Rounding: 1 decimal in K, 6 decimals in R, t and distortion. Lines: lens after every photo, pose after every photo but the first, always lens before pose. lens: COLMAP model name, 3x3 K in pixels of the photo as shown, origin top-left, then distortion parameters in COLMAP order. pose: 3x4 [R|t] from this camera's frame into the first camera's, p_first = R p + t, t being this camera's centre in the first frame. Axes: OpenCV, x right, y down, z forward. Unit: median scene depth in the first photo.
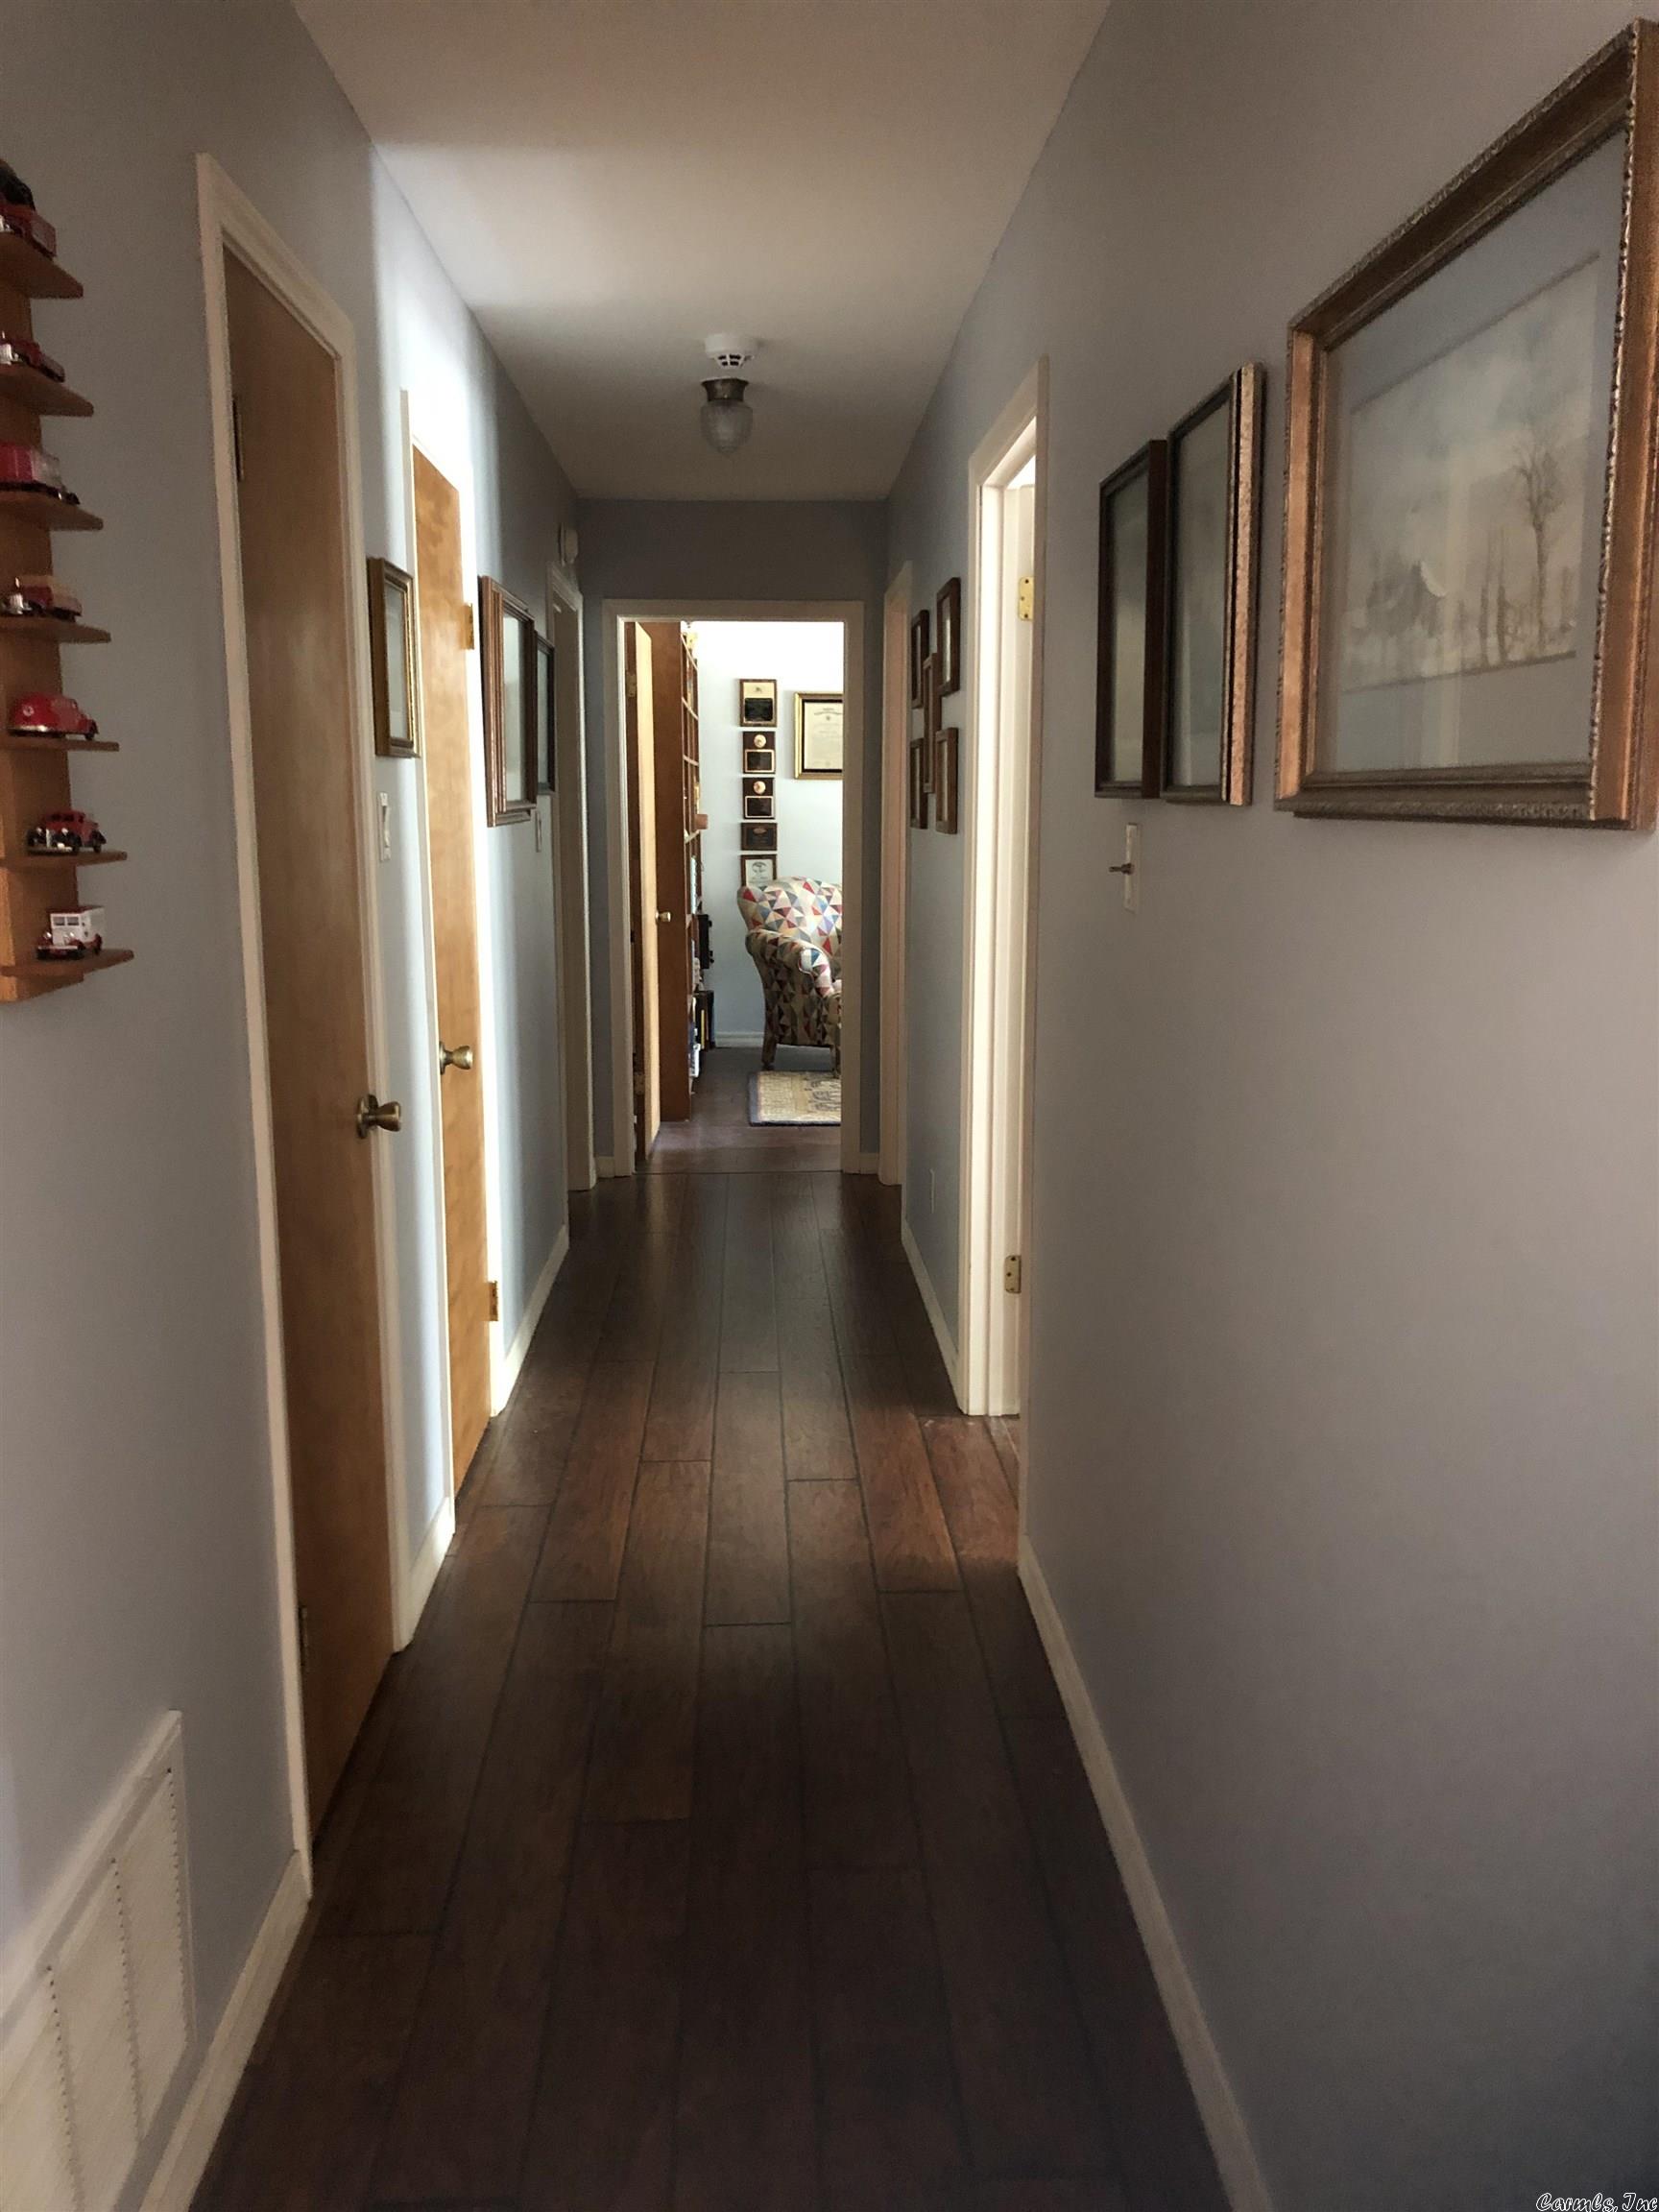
lens RADIAL K [[1824.1, 0, 827.1], [0, 1824.1, 1112.3], [0, 0, 1]] dist [0.022443, -0.002314]
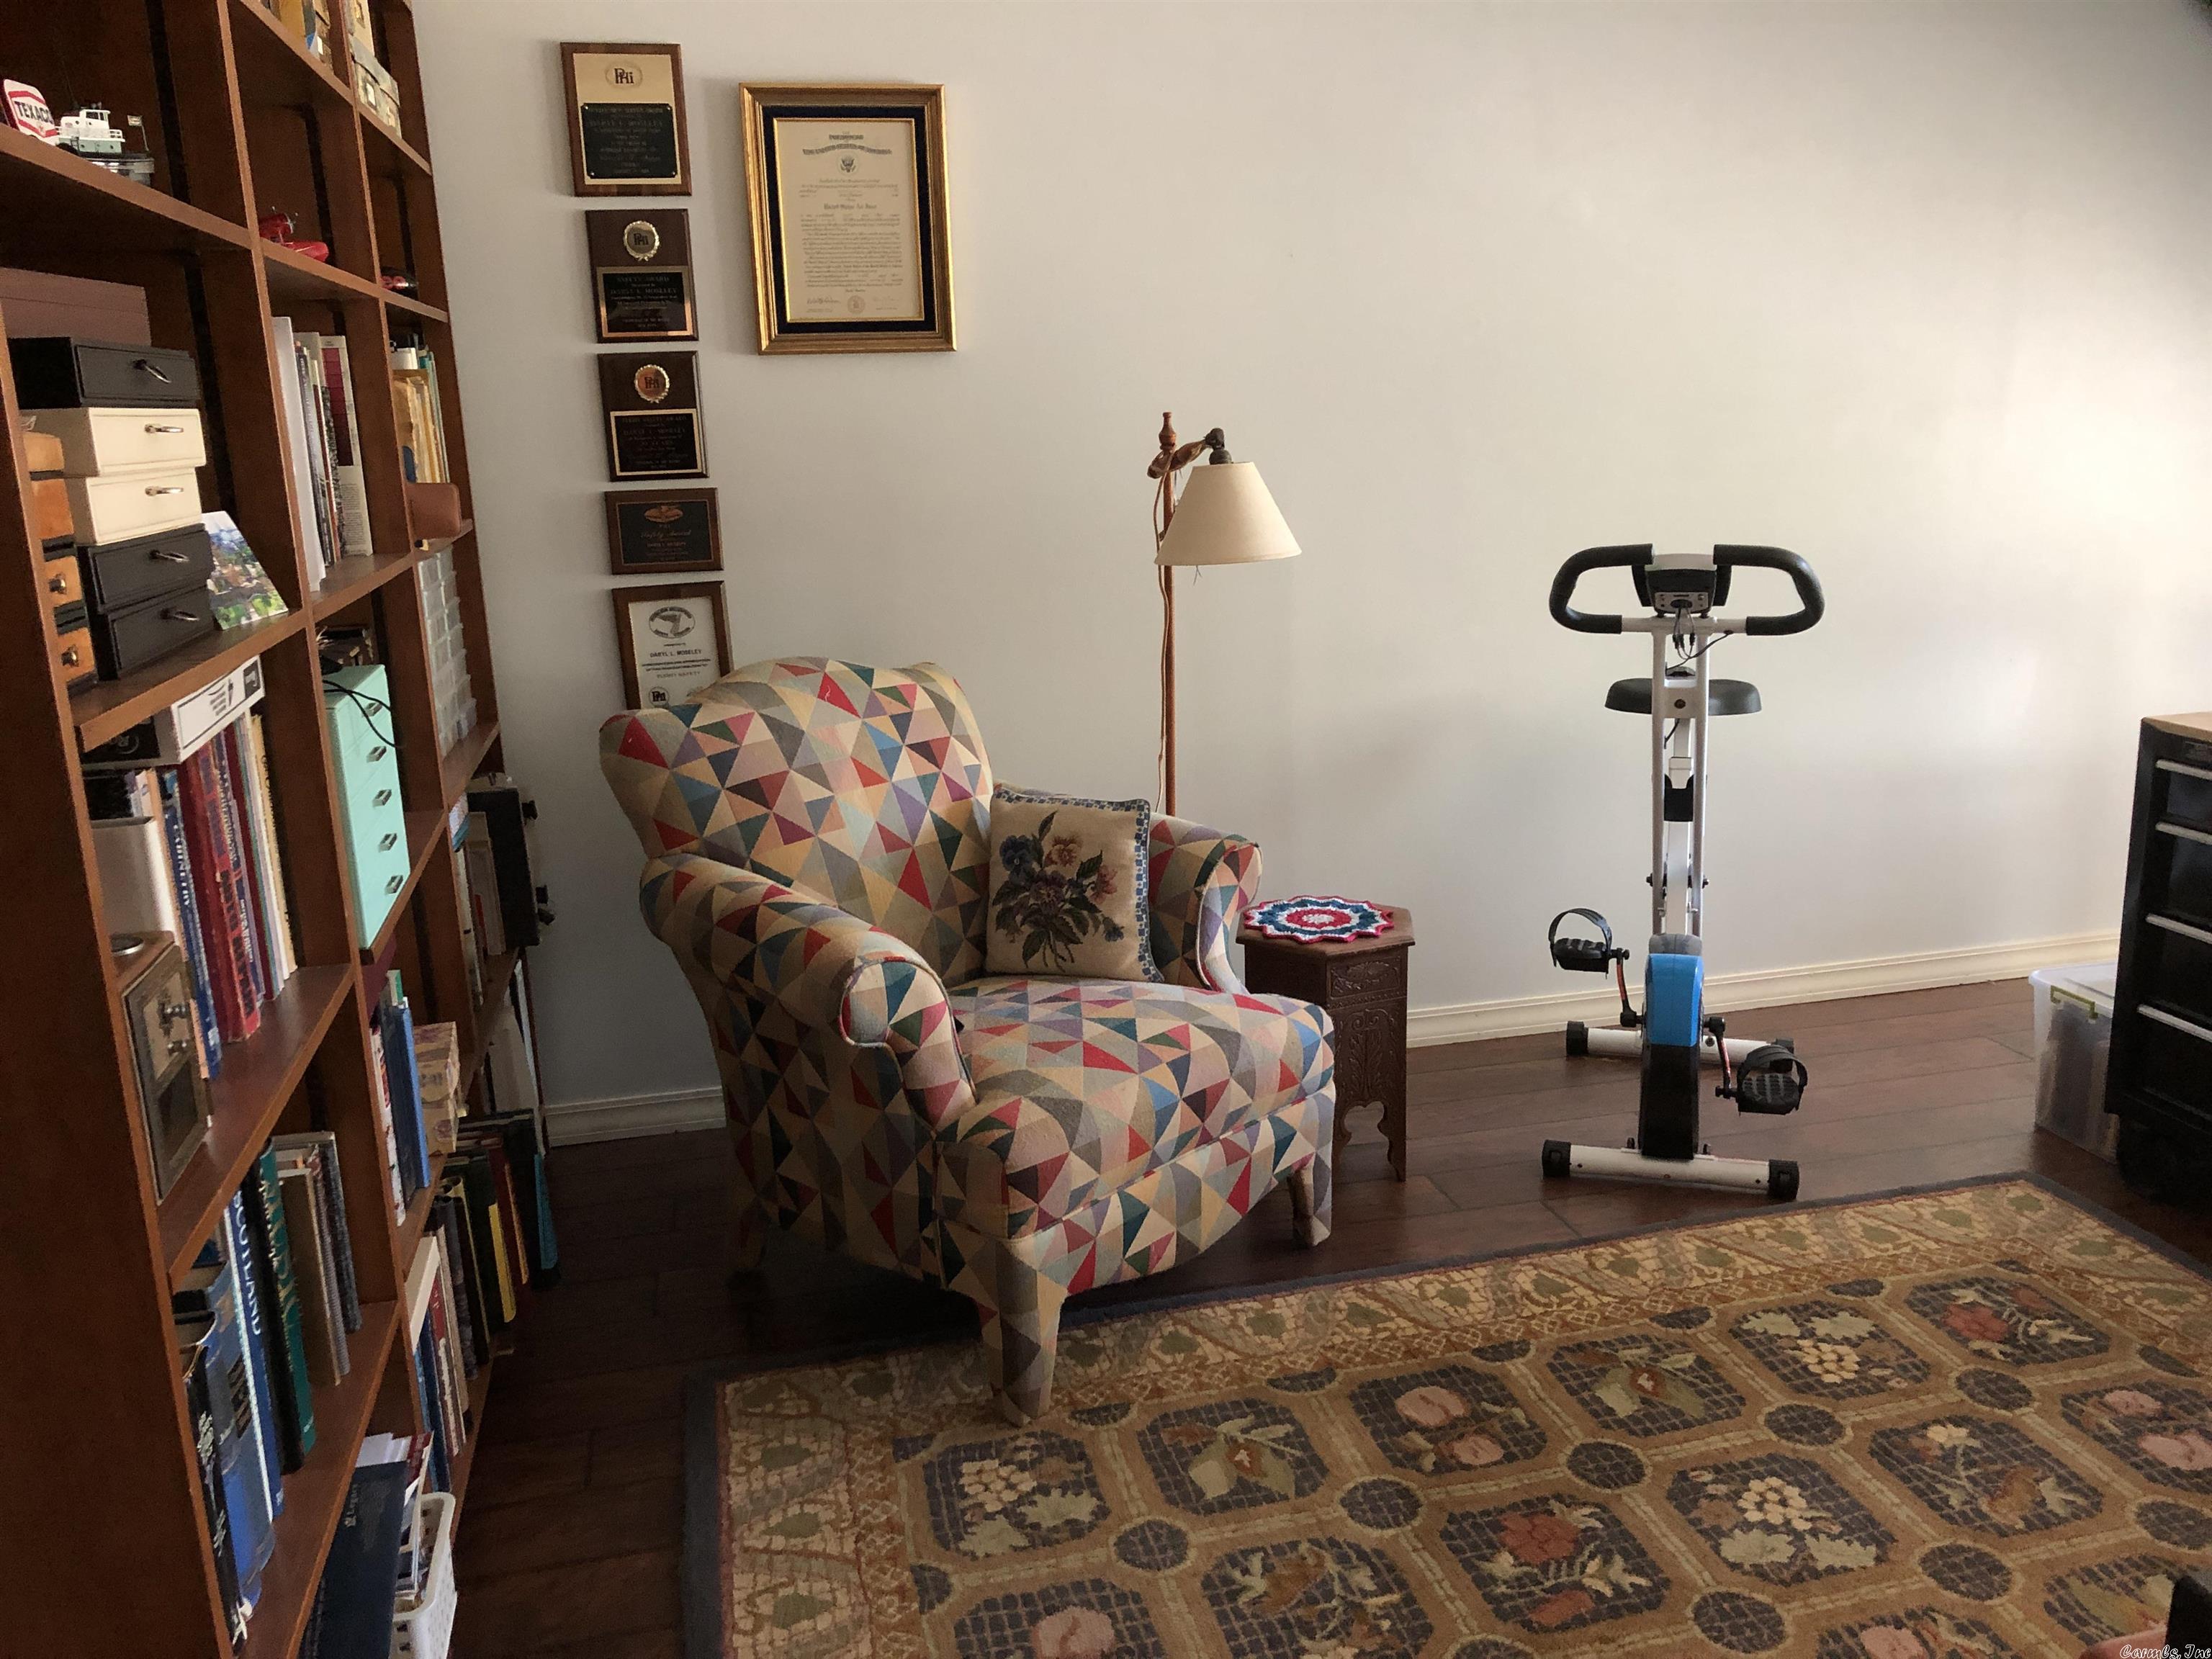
lens RADIAL K [[1824.1, 0, 1121.7], [0, 1824.1, 820.4], [0, 0, 1]] dist [0.022443, -0.002314]
pose [[0.981116, -0.075956, 0.177882, -0.019536], [0.067728, 0.996354, 0.051889, -0.115140], [-0.181175, -0.038862, 0.982683, 0.684764]]
